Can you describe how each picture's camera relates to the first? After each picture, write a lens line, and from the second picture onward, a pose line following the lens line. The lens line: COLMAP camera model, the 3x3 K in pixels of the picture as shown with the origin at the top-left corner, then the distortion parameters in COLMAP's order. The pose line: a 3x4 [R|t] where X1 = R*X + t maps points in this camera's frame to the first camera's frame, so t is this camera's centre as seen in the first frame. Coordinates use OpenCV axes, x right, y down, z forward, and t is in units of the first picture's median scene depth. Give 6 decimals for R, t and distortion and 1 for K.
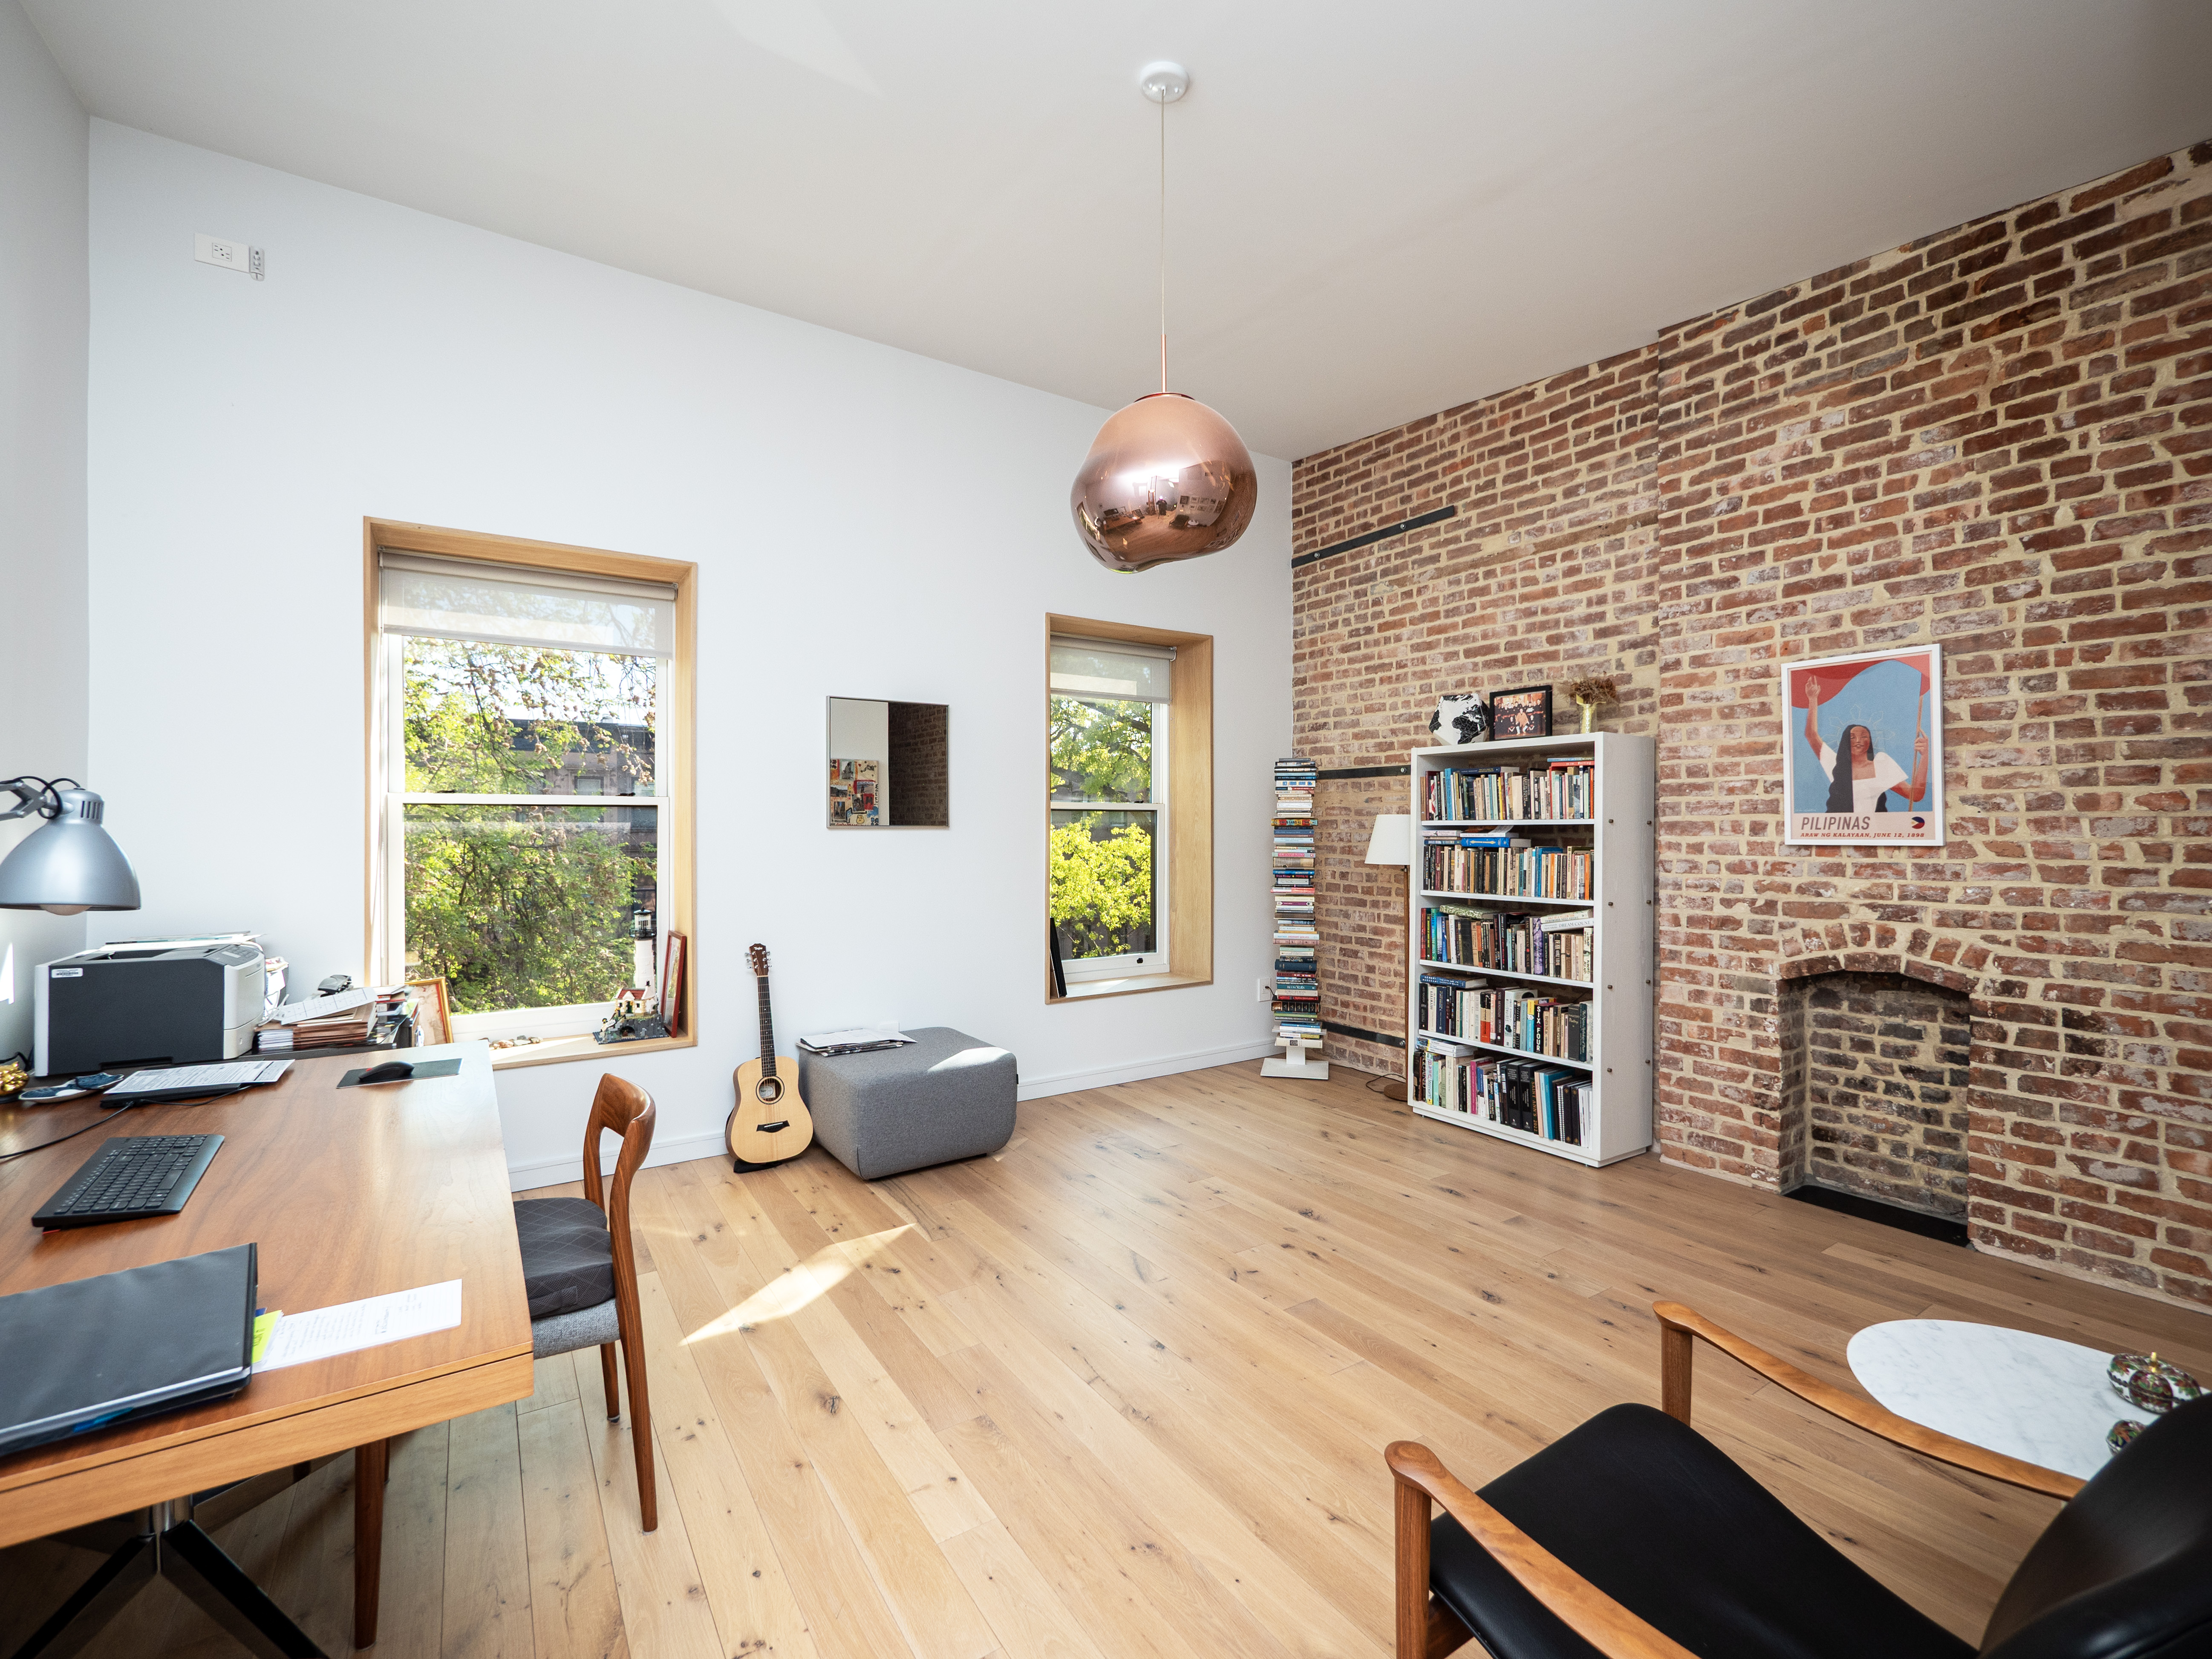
lens RADIAL K [[958.8, 0, 1102.3], [0, 958.8, 813.3], [0, 0, 1]] dist [0.000528, -0.000118]
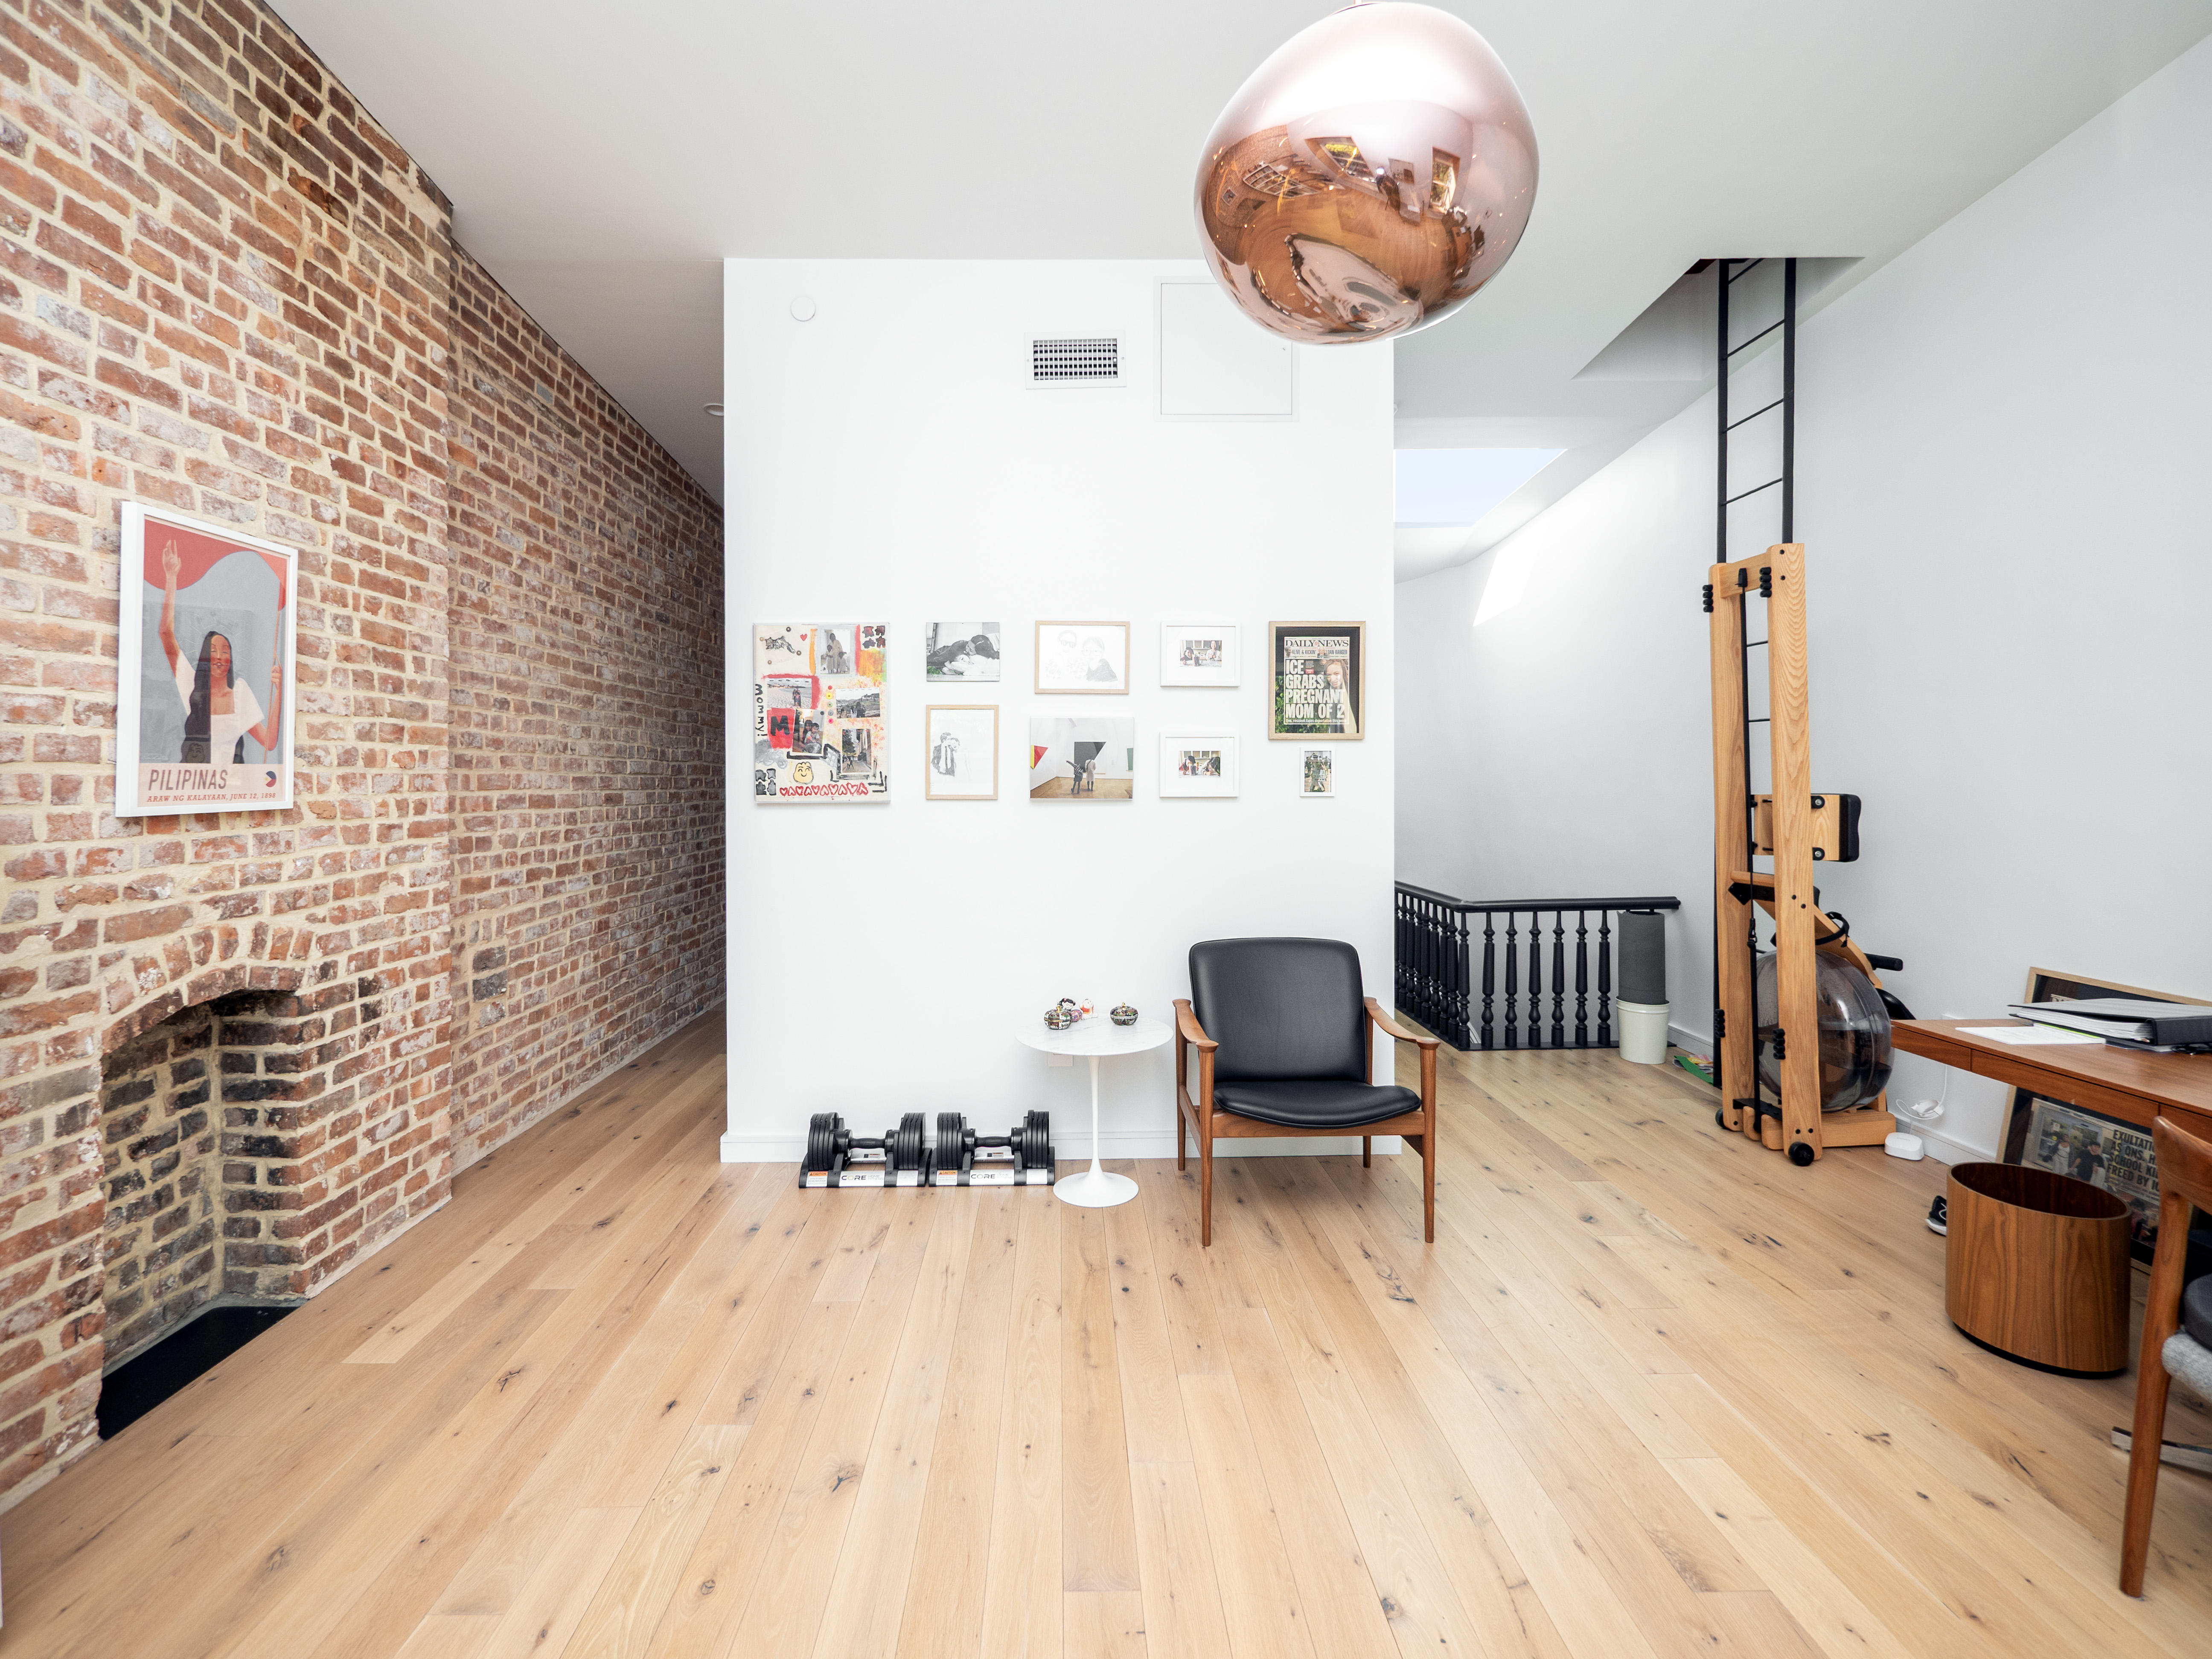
lens RADIAL K [[958.8, 0, 1082.3], [0, 958.8, 786.8], [0, 0, 1]] dist [0.000528, -0.000118]
pose [[-0.841919, 0.002251, 0.539599, -0.082894], [0.001915, 0.999997, -0.001184, 0.016855], [-0.539601, 0.000036, -0.841921, 1.225414]]
